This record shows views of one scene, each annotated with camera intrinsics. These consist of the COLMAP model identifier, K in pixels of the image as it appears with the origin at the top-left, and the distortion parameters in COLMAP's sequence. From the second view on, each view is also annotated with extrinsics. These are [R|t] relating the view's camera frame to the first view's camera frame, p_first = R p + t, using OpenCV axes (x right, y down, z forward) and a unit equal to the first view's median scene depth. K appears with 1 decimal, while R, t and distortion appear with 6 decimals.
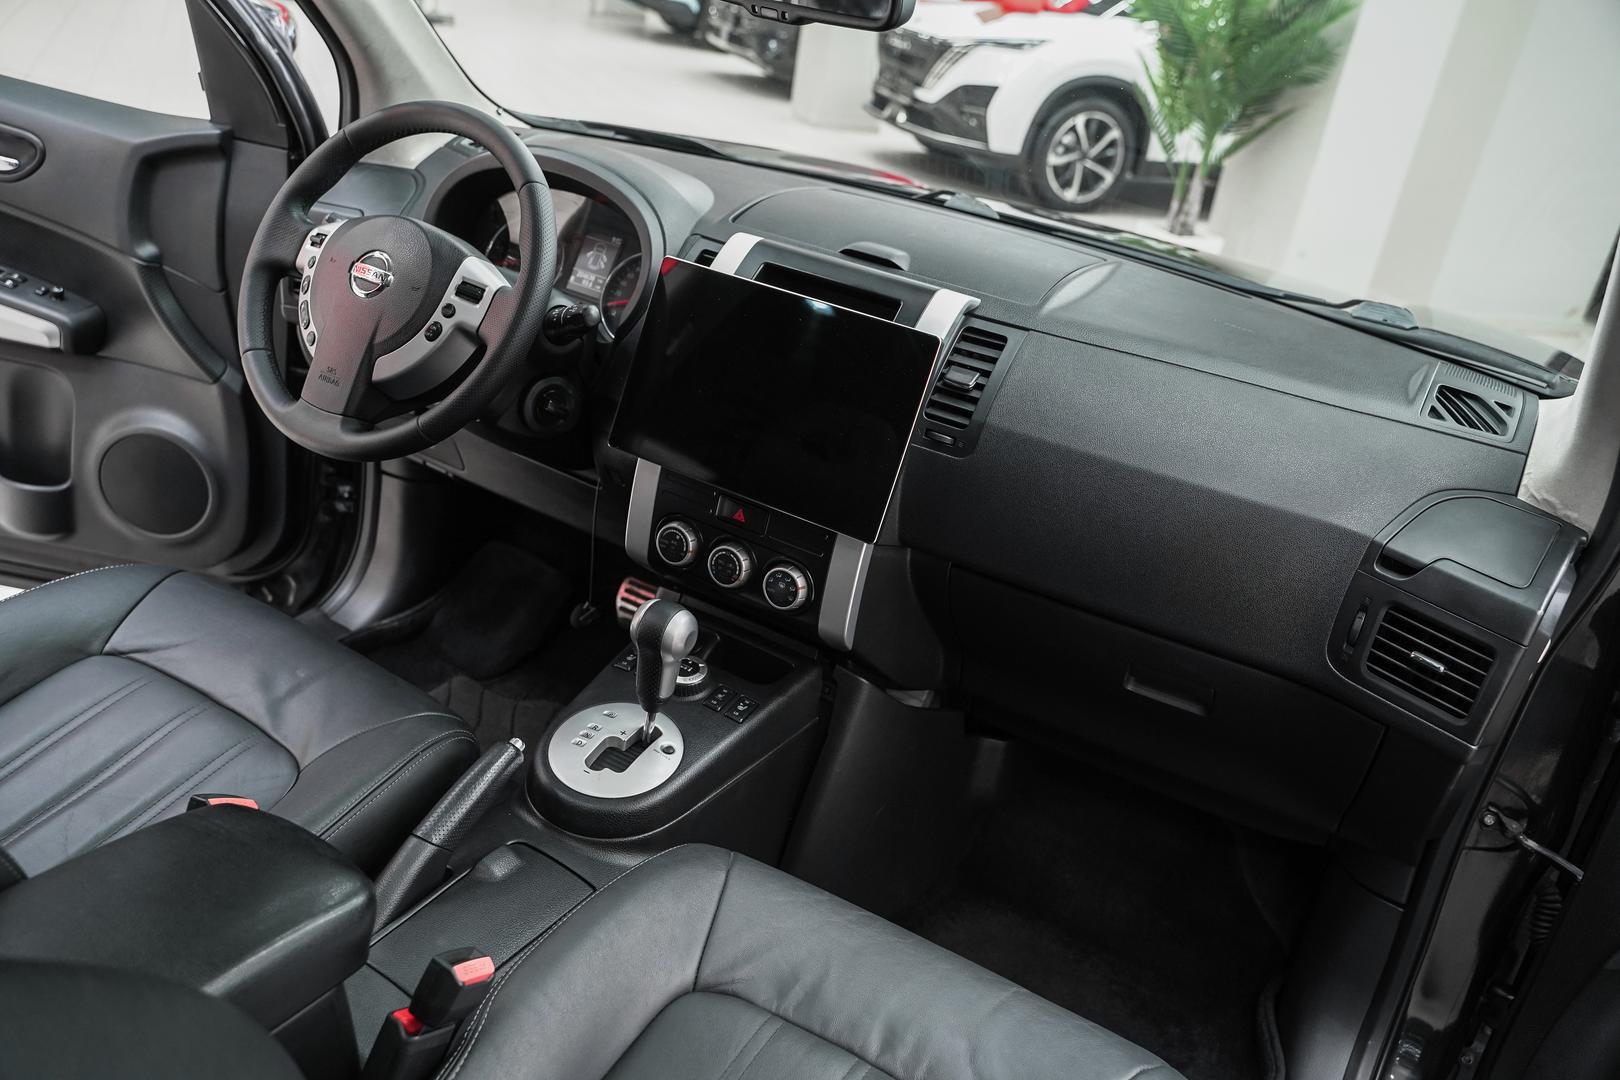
lens RADIAL K [[1291.2, 0, 805.2], [0, 1291.2, 543.3], [0, 0, 1]] dist [-0.007977, 0.001324]
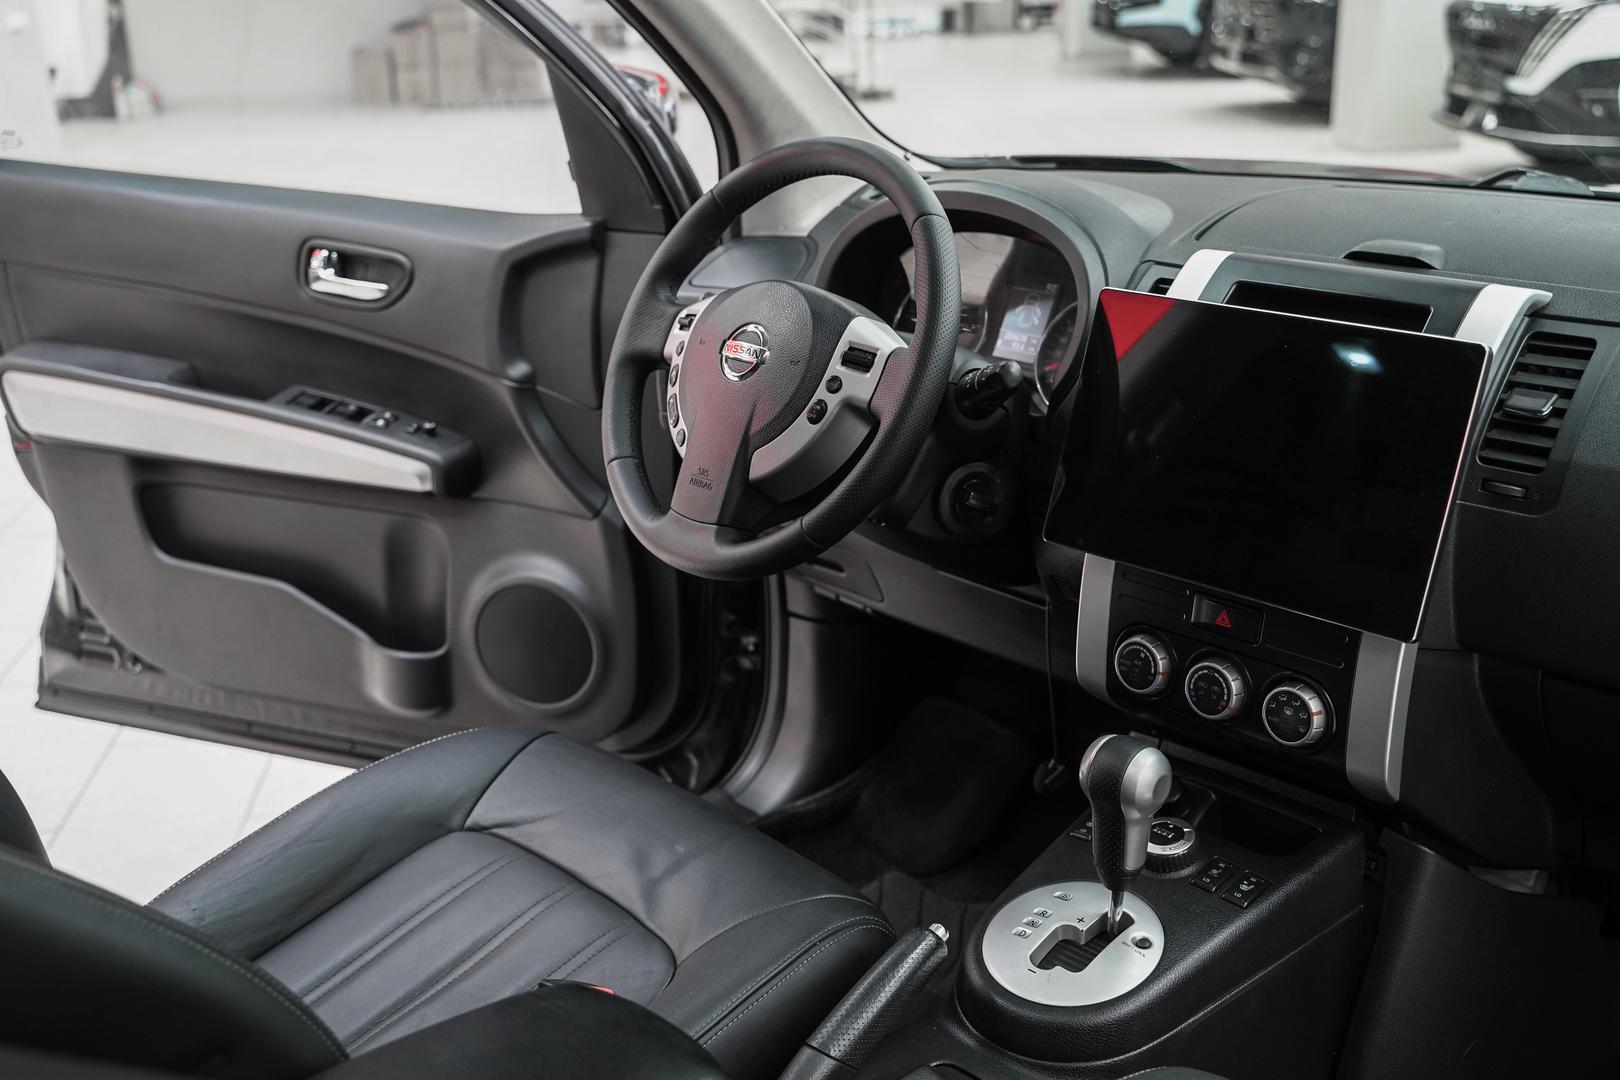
lens RADIAL K [[1708.9, 0, 810.0], [0, 1708.9, 540.0], [0, 0, 1]] dist [-0.003564, 0.014639]
pose [[0.943374, -0.074644, -0.323225, 0.041914], [0.036070, 0.991660, -0.123733, 0.042380], [0.329765, 0.105067, 0.938198, 0.005419]]
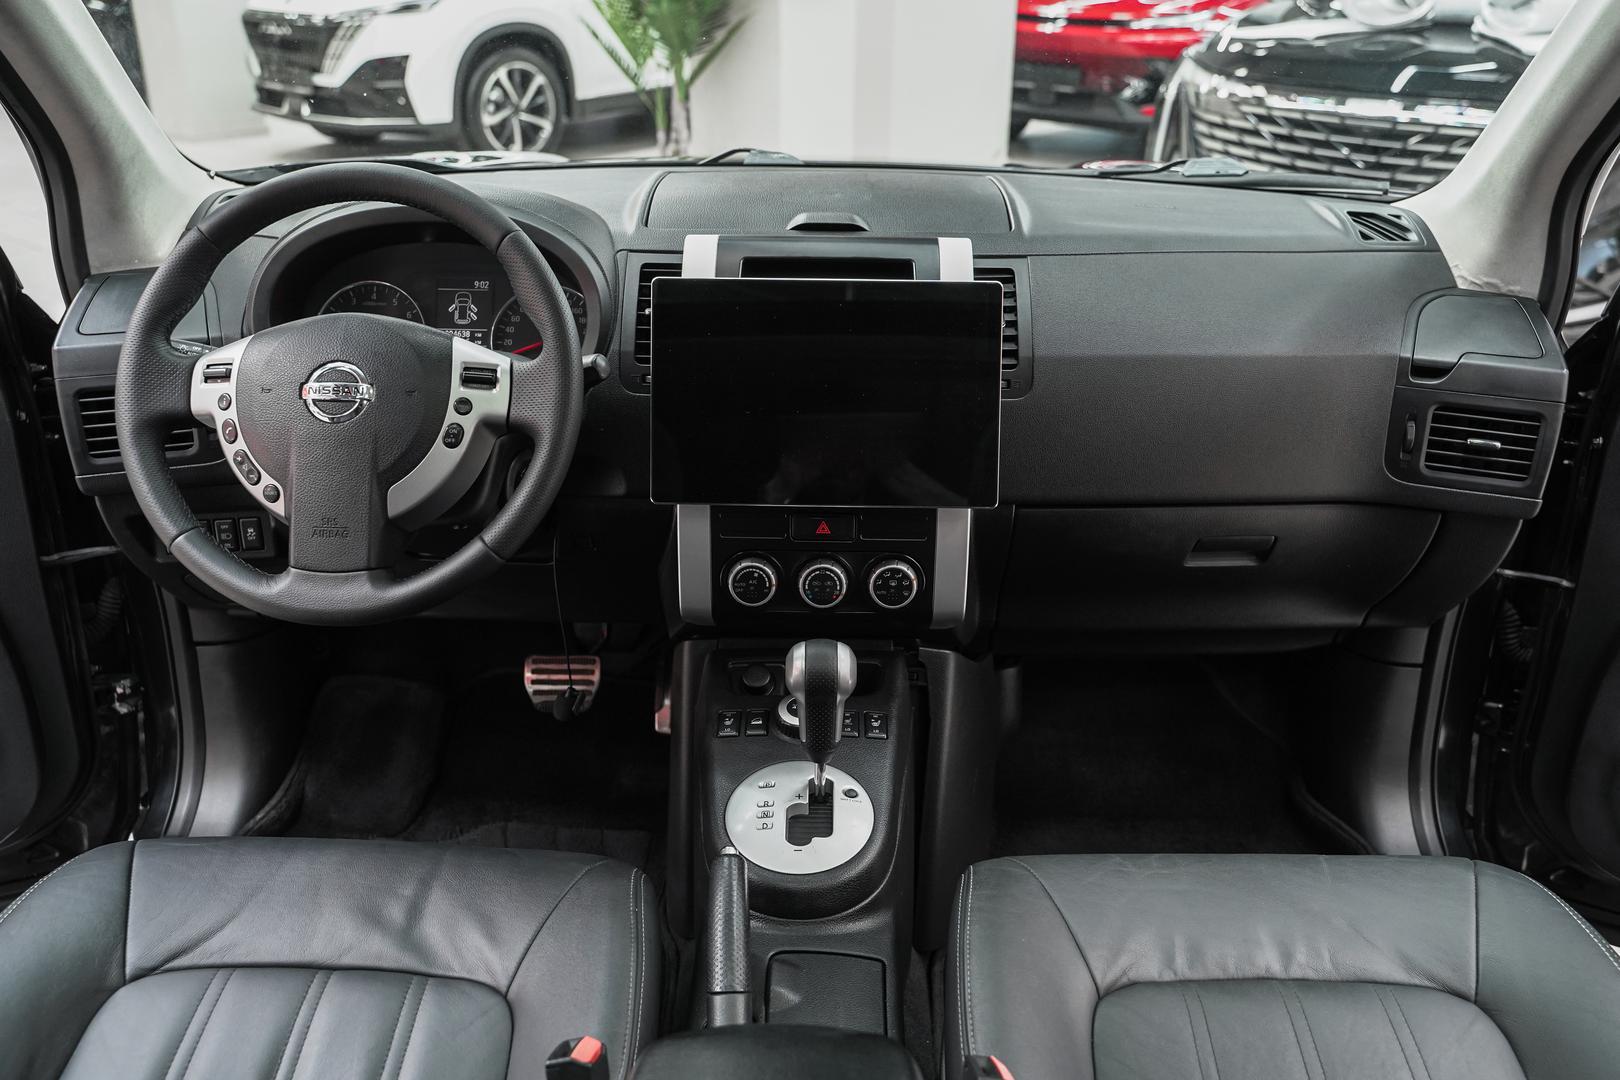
lens RADIAL K [[1322.3, 0, 810.0], [0, 1322.3, 540.0], [0, 0, 1]] dist [-0.007057, 0.002501]
pose [[0.866491, -0.327517, 0.376730, -0.388442], [0.317509, 0.943941, 0.090351, -0.095010], [-0.385203, 0.041326, 0.921906, 0.125233]]
